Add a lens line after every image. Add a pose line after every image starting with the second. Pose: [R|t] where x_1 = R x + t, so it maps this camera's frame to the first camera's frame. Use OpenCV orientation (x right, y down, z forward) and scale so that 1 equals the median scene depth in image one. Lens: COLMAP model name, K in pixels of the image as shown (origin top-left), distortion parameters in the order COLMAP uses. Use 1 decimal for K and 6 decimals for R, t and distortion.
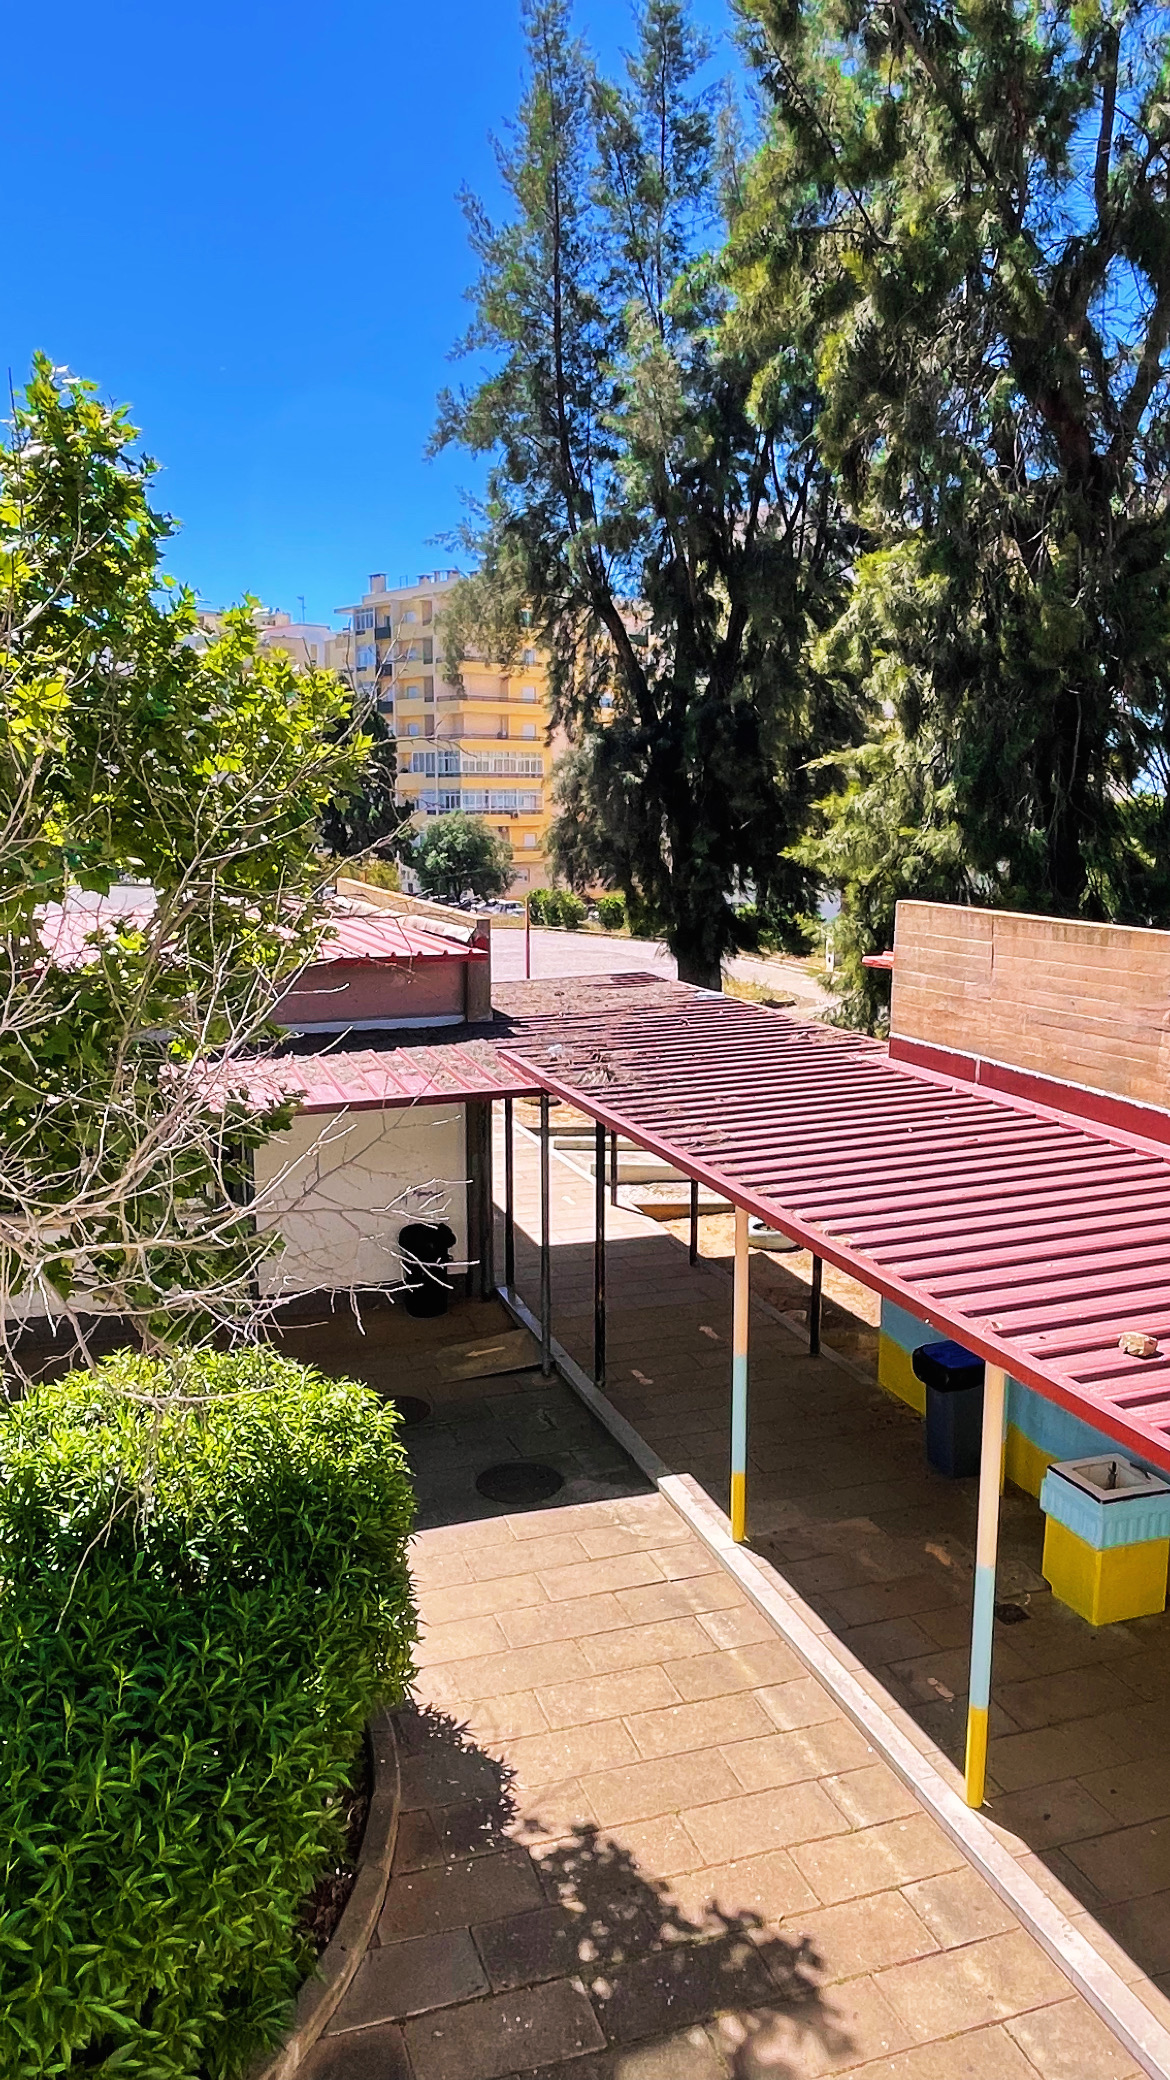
lens RADIAL K [[1459.4, 0, 553.1], [0, 1459.4, 1091.0], [0, 0, 1]] dist [0.010510, -0.000520]
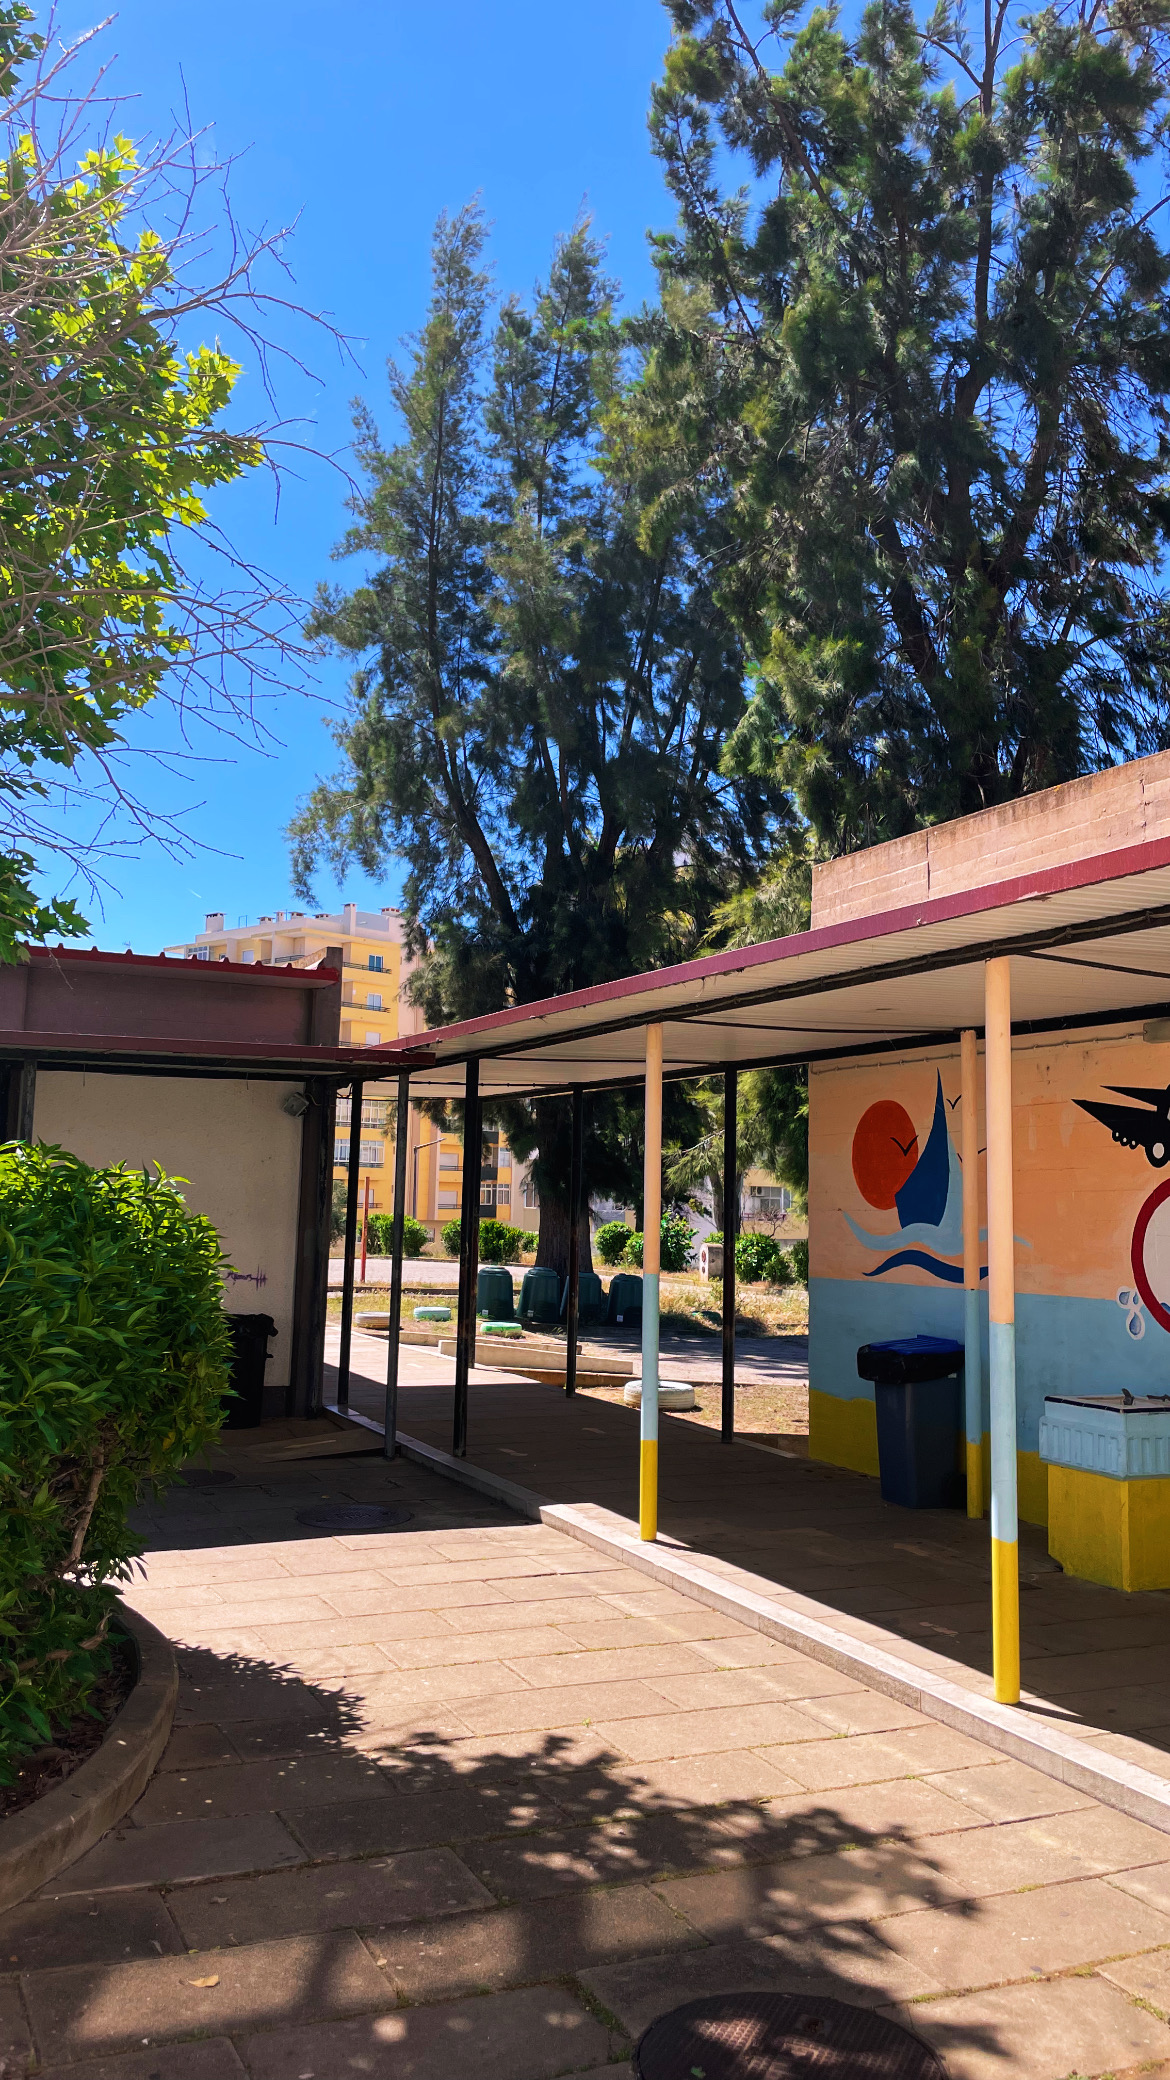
lens RADIAL K [[1605.0, 0, 549.3], [0, 1605.0, 993.8], [0, 0, 1]] dist [0.035736, -0.025072]
pose [[0.994406, 0.049521, 0.093297, -0.011527], [-0.016605, 0.945595, -0.324923, 0.238914], [-0.104311, 0.321557, 0.941127, 0.104774]]
